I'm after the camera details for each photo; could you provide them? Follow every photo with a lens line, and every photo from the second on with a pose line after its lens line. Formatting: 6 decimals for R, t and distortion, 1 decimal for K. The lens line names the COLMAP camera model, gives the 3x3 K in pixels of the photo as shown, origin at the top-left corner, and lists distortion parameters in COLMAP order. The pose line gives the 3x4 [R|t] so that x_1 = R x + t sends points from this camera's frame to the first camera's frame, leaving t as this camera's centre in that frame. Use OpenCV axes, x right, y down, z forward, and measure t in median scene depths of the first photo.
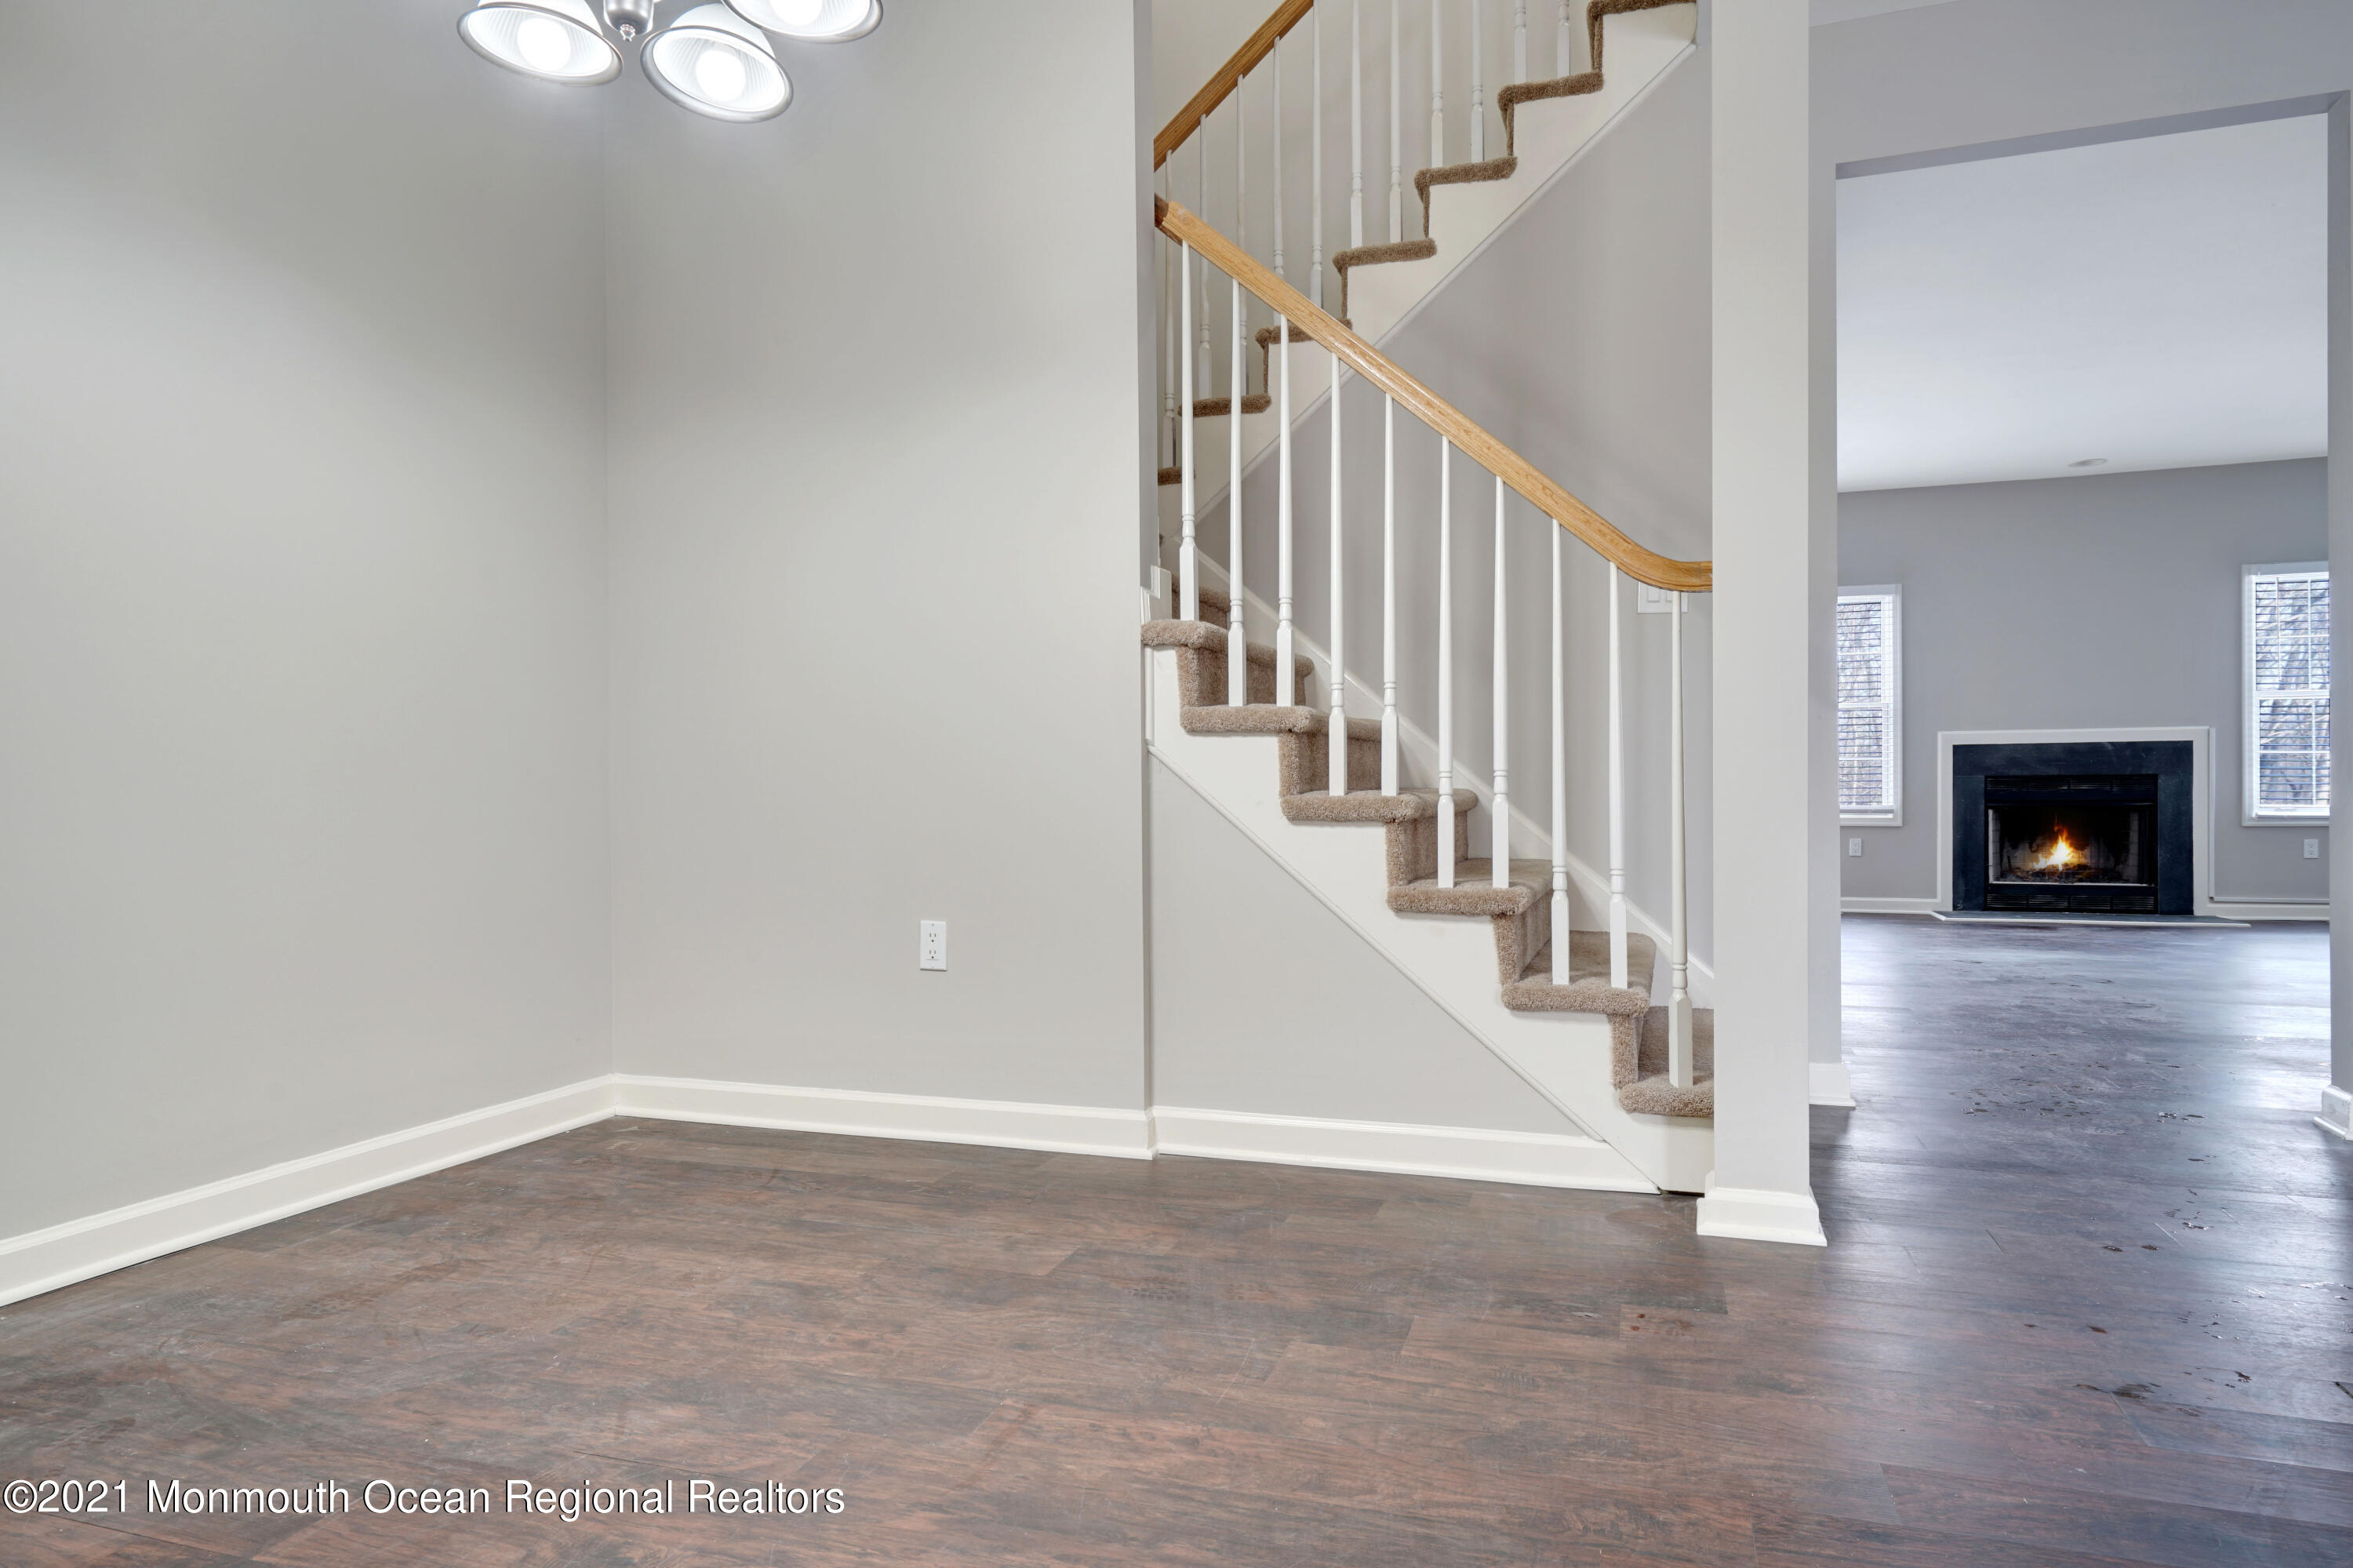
lens RADIAL K [[1398.7, 0, 1174.1], [0, 1398.7, 796.5], [0, 0, 1]] dist [0.008740, -0.002362]
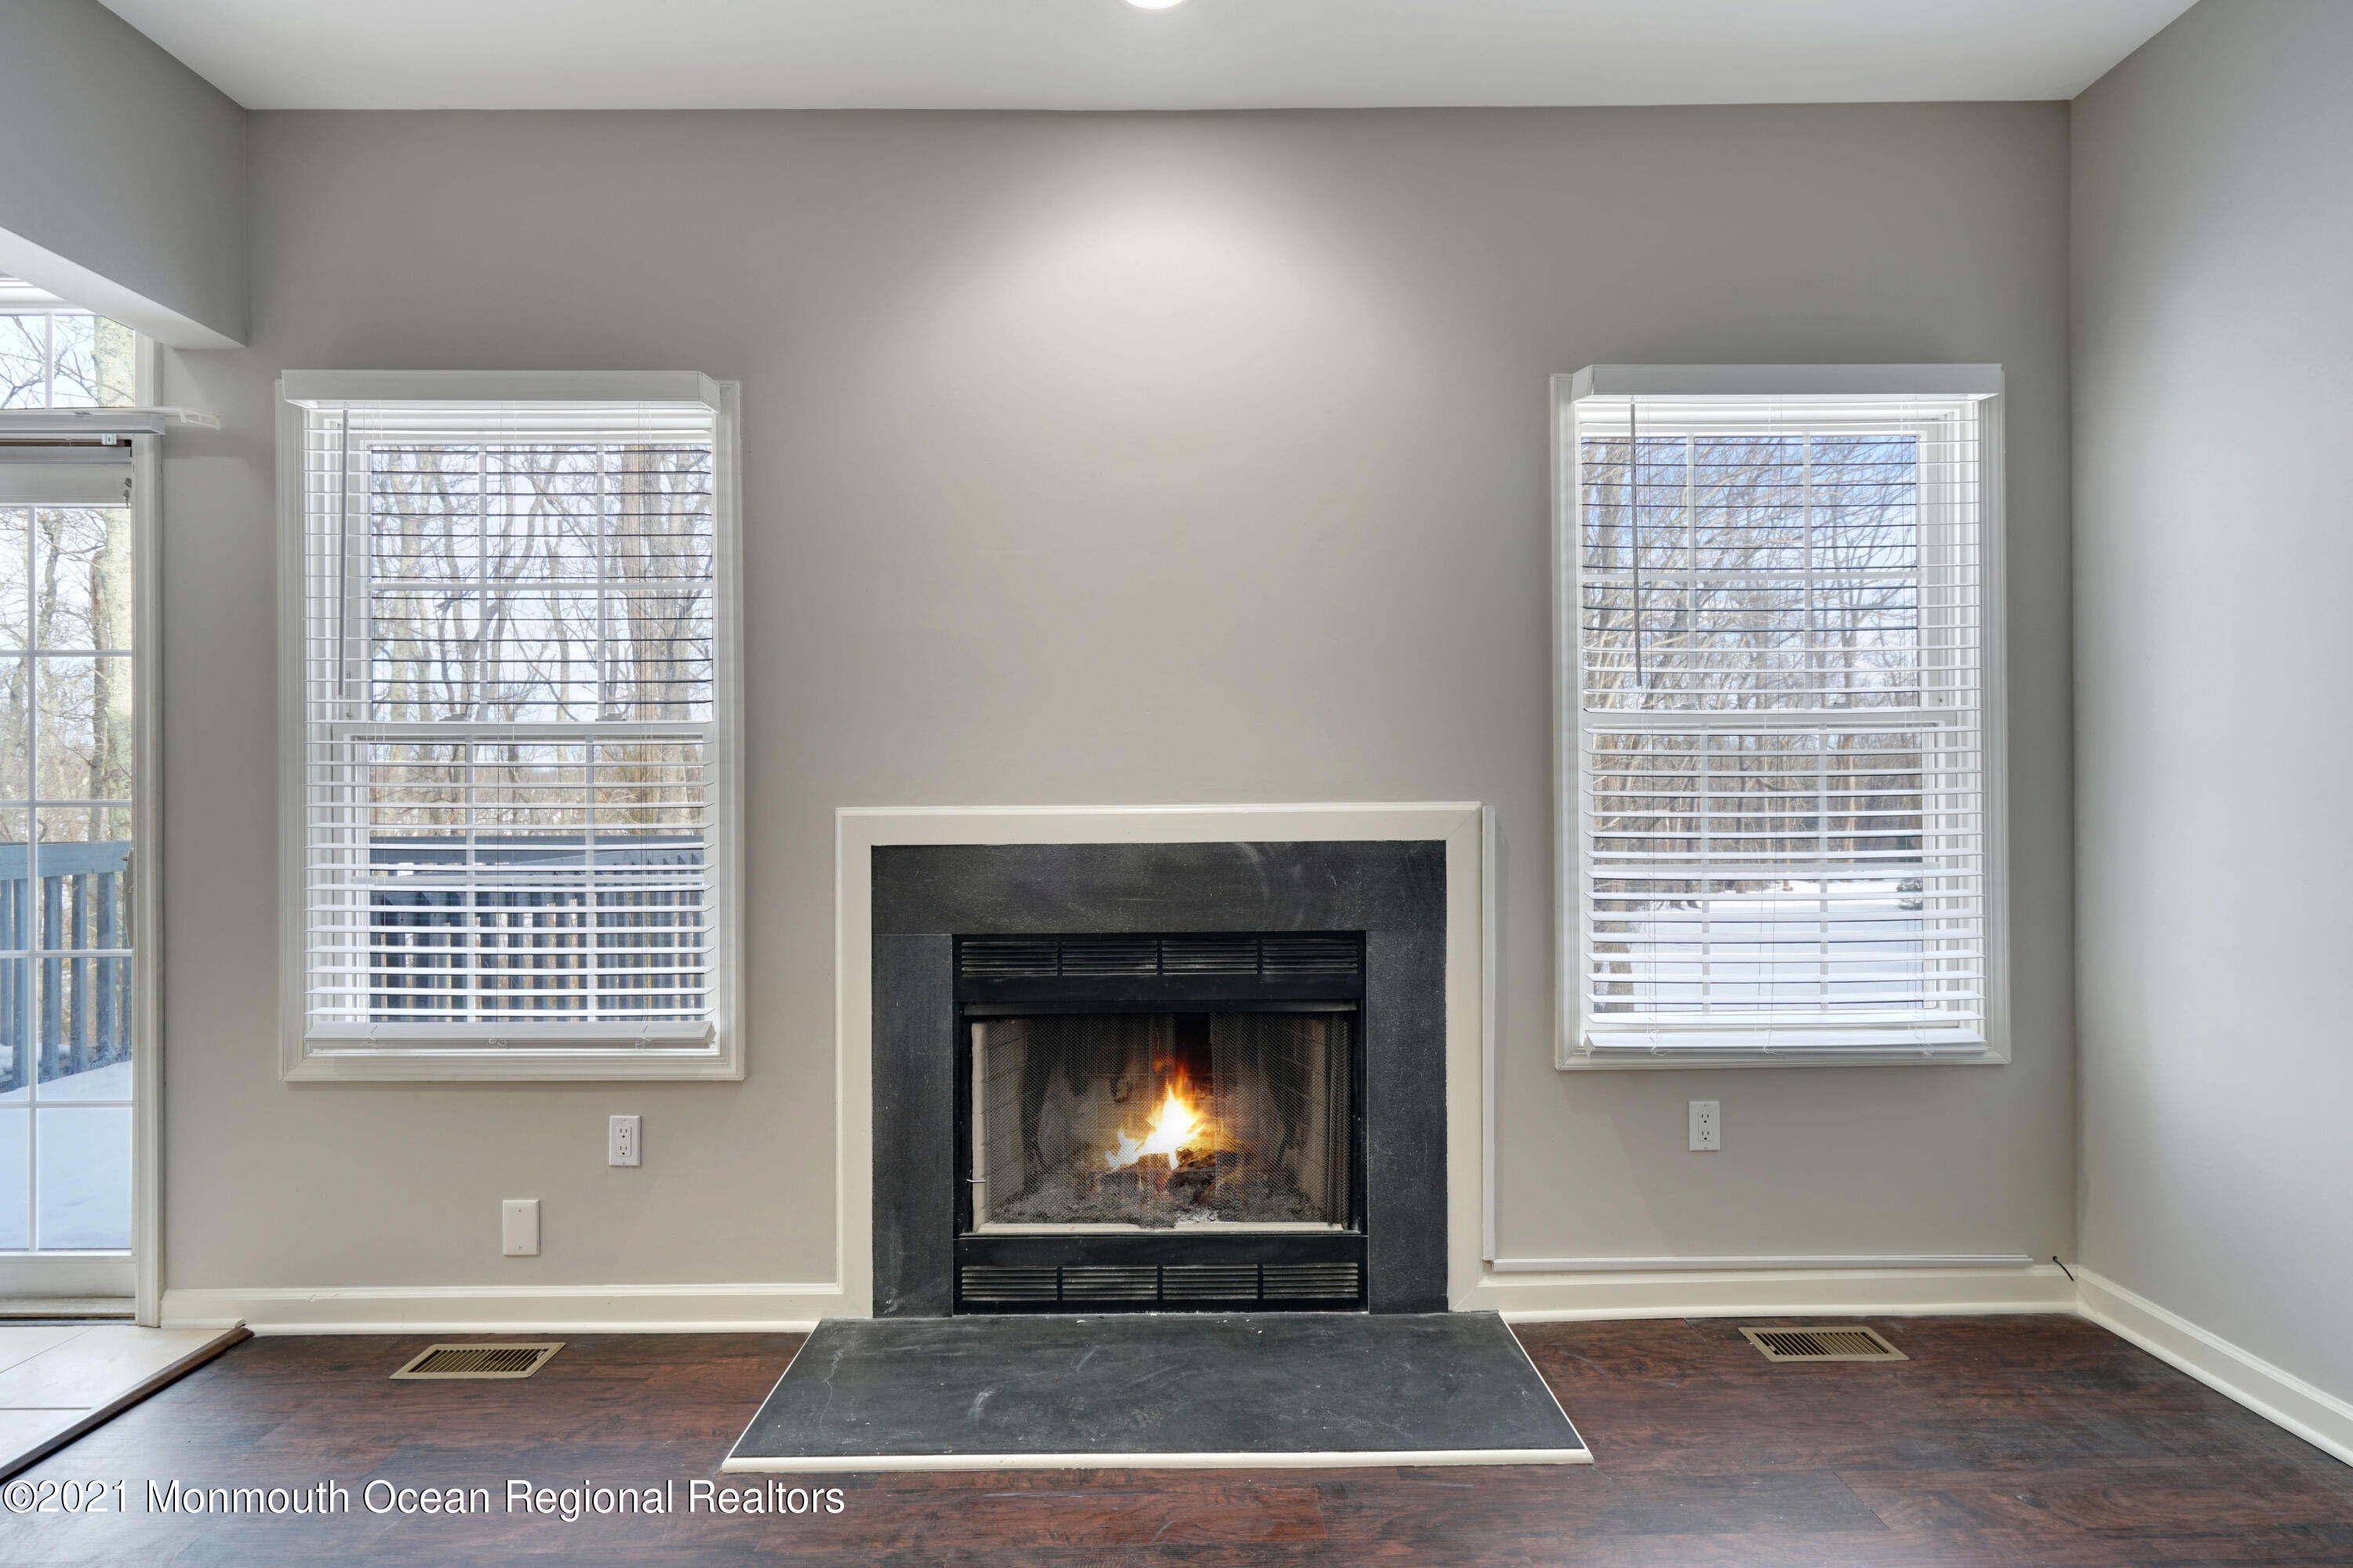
lens RADIAL K [[1062.8, 0, 1177.6], [0, 1062.8, 798.1], [0, 0, 1]] dist [-0.006963, 0.003355]
pose [[0.940438, -0.000453, 0.339966, 1.643617], [0.001692, 0.999993, -0.003346, -0.145753], [-0.339962, 0.003722, 0.940432, 2.217245]]
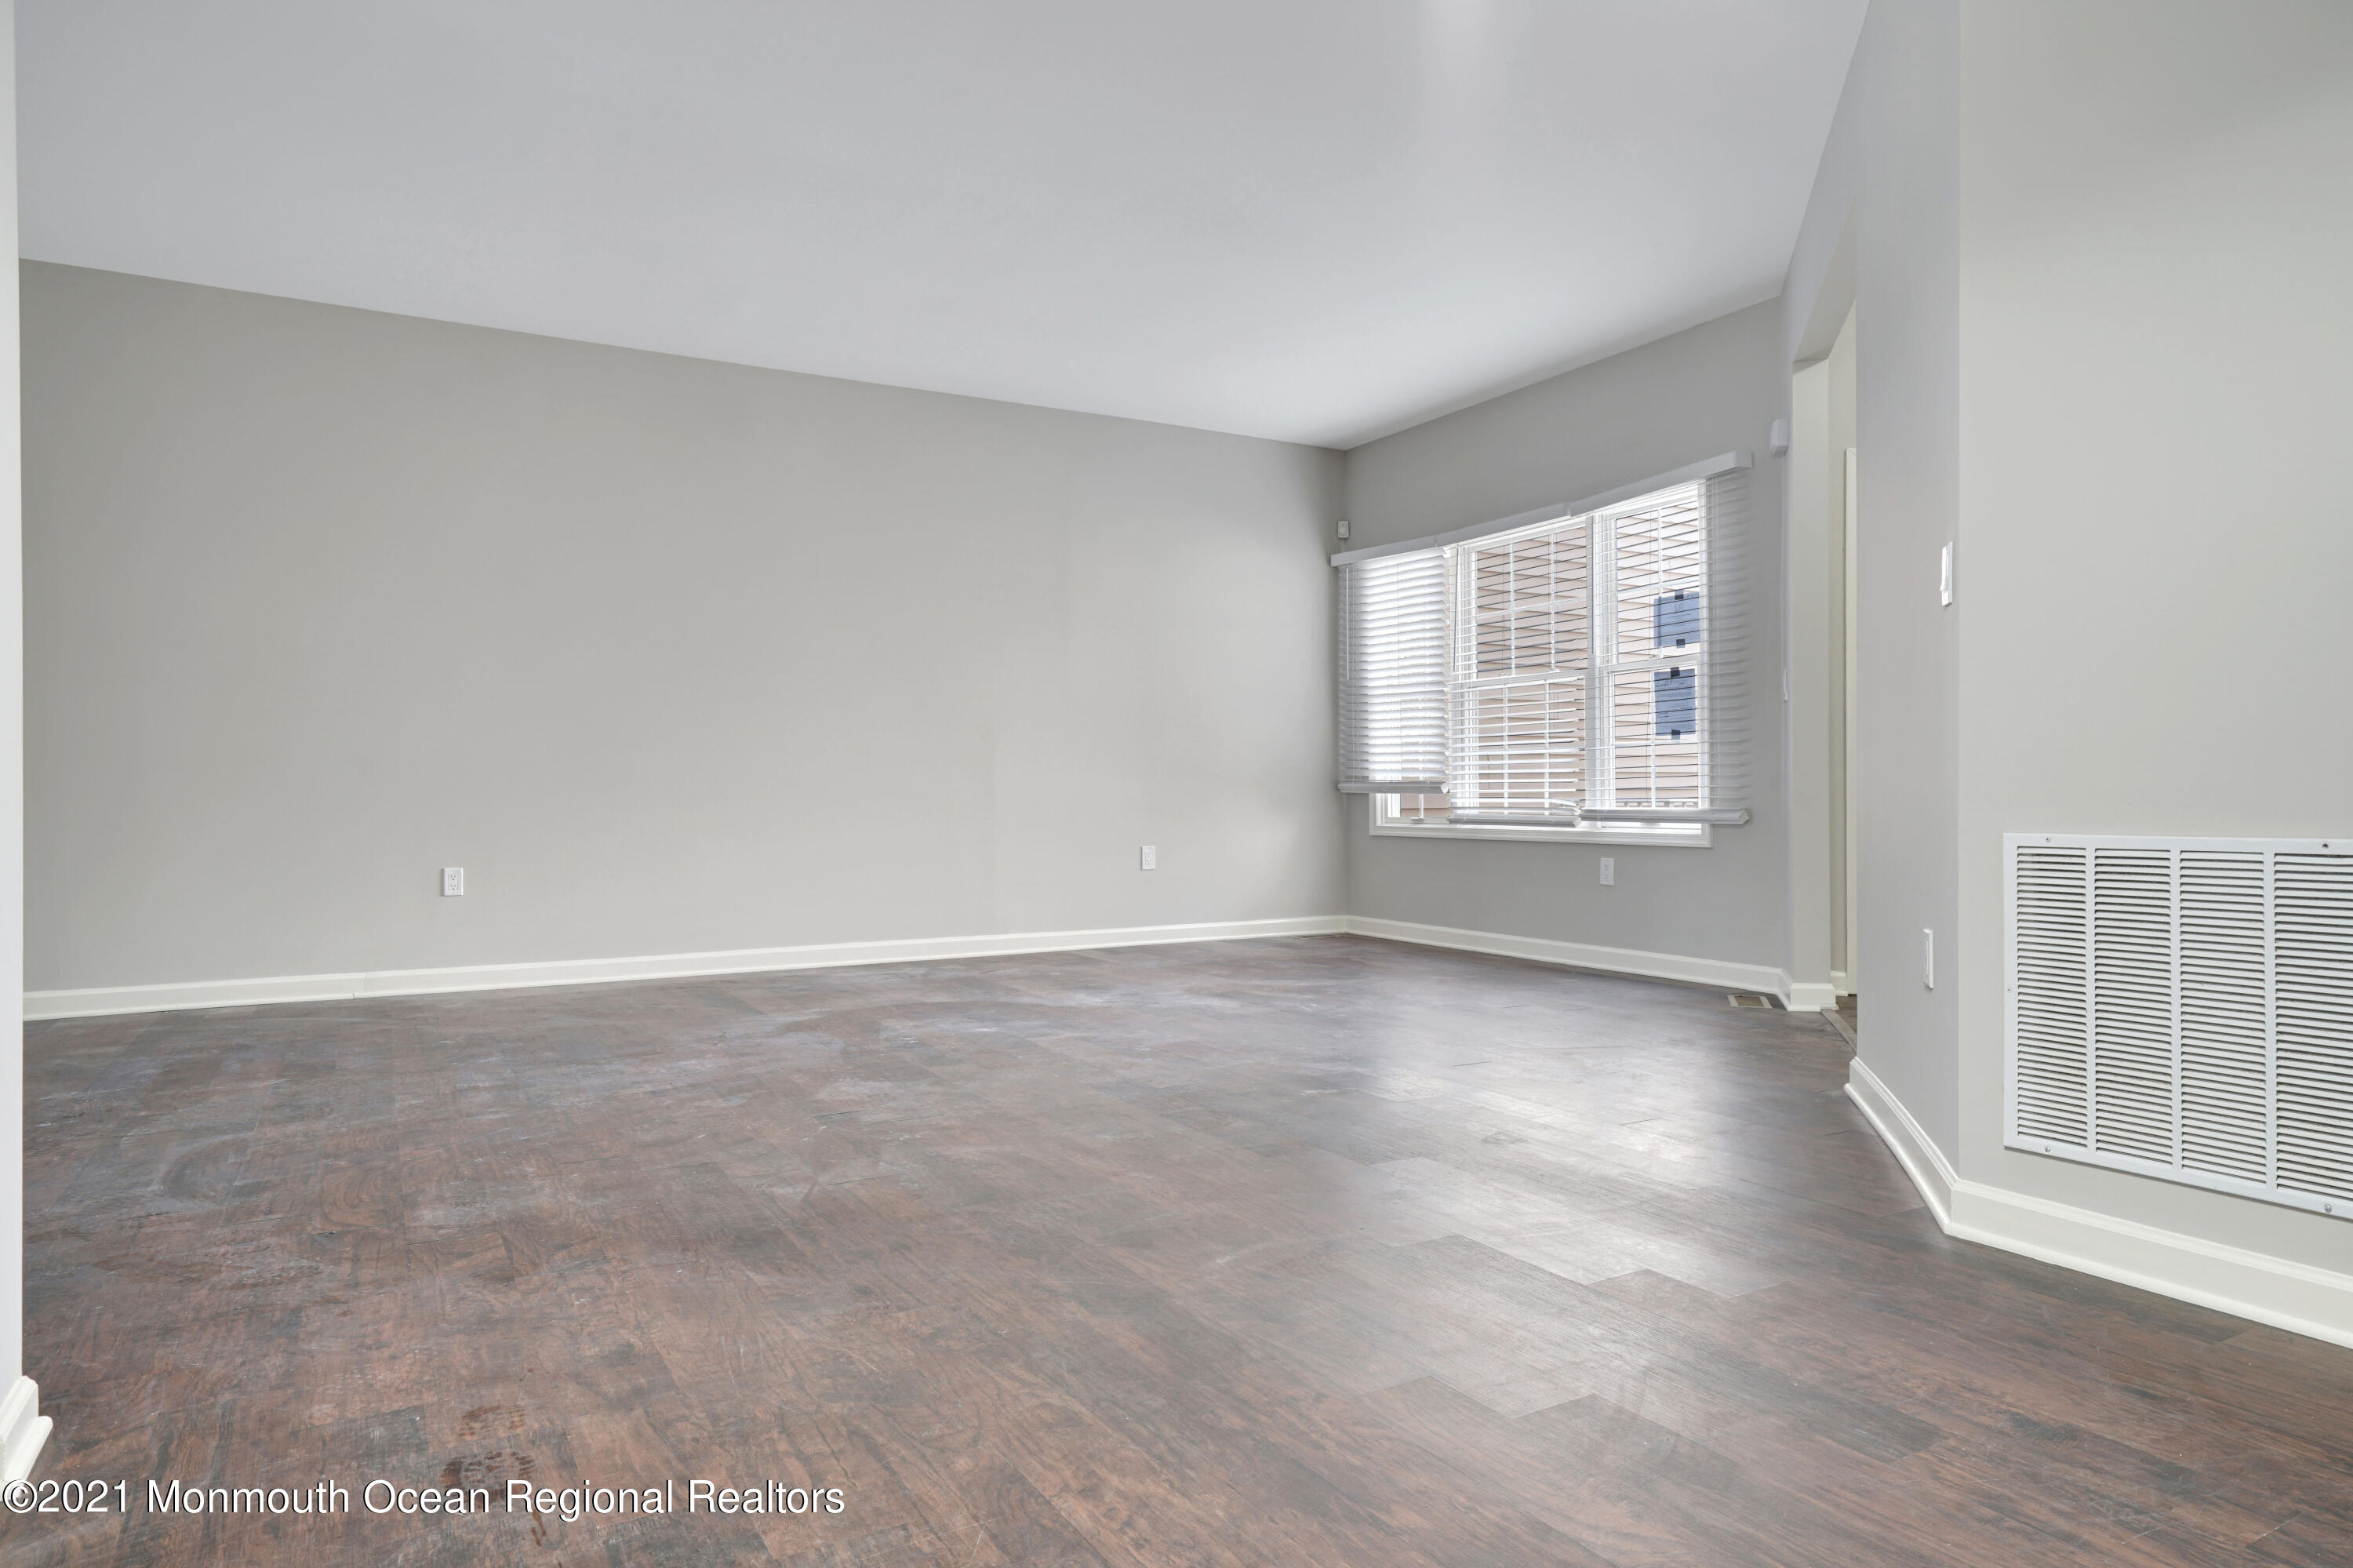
lens RADIAL K [[1398.7, 0, 1172.1], [0, 1398.7, 808.5], [0, 0, 1]] dist [0.008740, -0.002362]
pose [[-0.750526, 0.001629, 0.660839, -0.378230], [0.010494, 0.999900, 0.009454, 0.000249], [-0.660757, 0.014030, -0.750468, 0.972128]]
